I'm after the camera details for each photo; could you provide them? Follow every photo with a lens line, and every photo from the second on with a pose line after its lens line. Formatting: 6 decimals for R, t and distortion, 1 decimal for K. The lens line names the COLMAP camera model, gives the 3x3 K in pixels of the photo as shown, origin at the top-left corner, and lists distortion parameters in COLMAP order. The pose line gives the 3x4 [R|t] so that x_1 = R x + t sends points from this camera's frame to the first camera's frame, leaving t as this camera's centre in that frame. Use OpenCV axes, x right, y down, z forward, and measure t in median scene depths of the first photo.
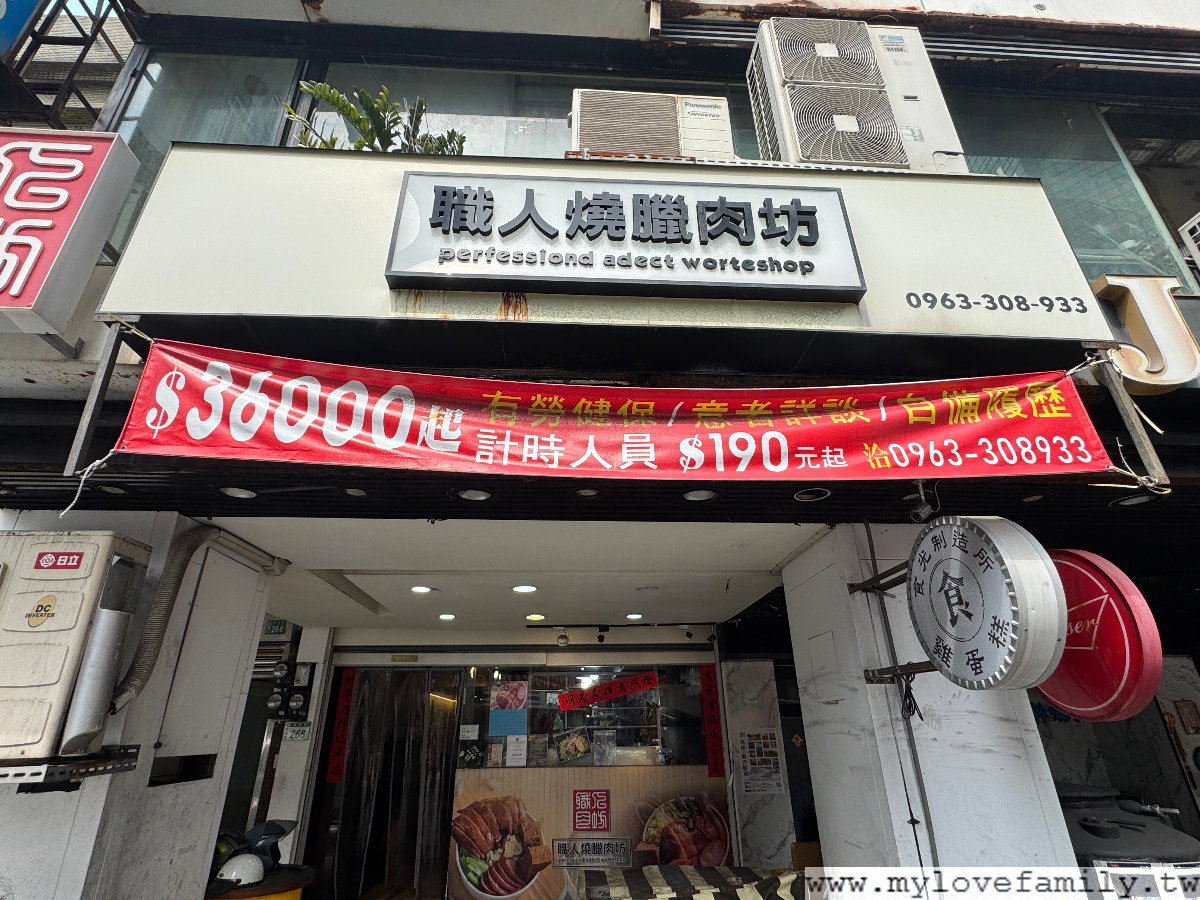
lens RADIAL K [[604.5, 0, 600.0], [0, 604.5, 450.0], [0, 0, 1]] dist [-0.002324, -0.000539]
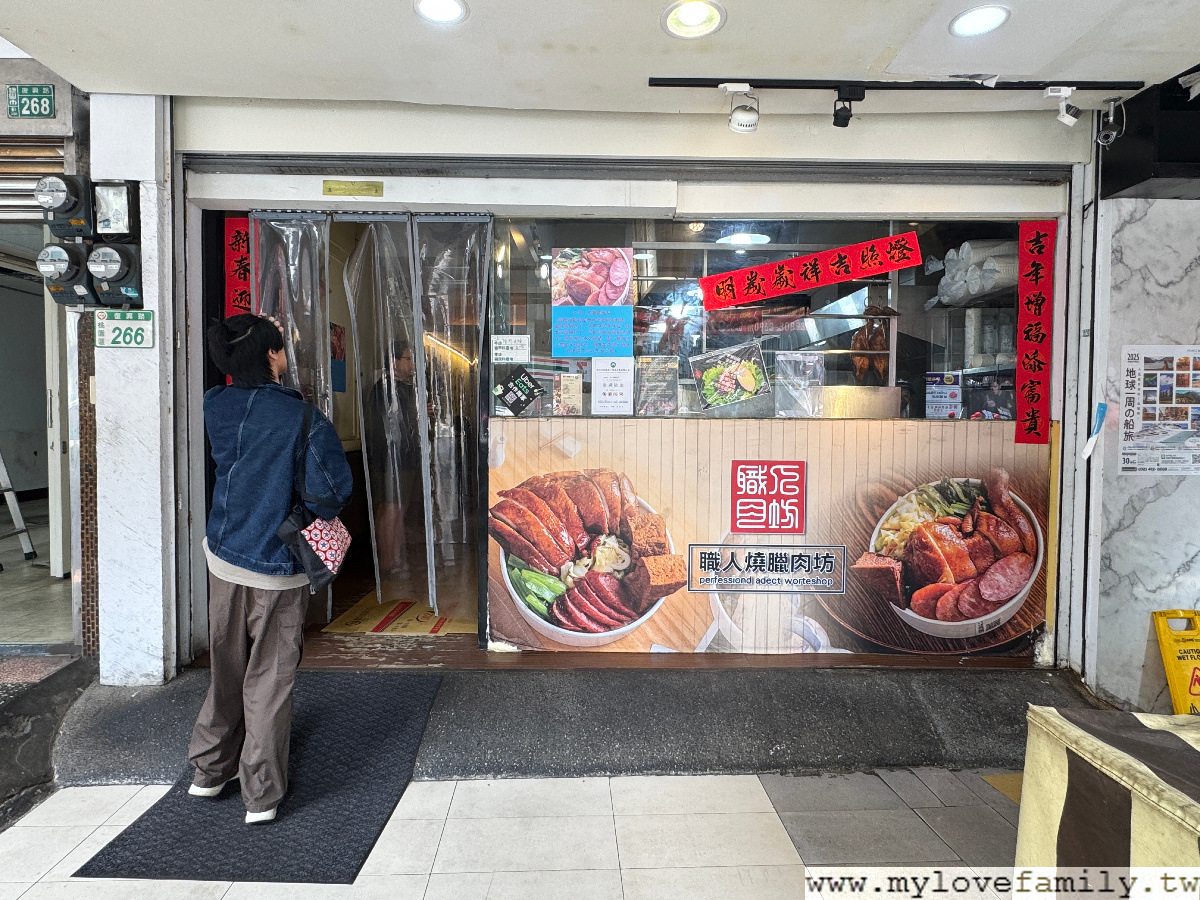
lens RADIAL K [[695.9, 0, 600.0], [0, 695.9, 450.0], [0, 0, 1]] dist [0.001196, -0.000893]
pose [[0.999747, 0.020553, -0.009154, -0.148598], [-0.014007, 0.886940, 0.461673, 0.302365], [0.017607, -0.461428, 0.887003, 0.512314]]
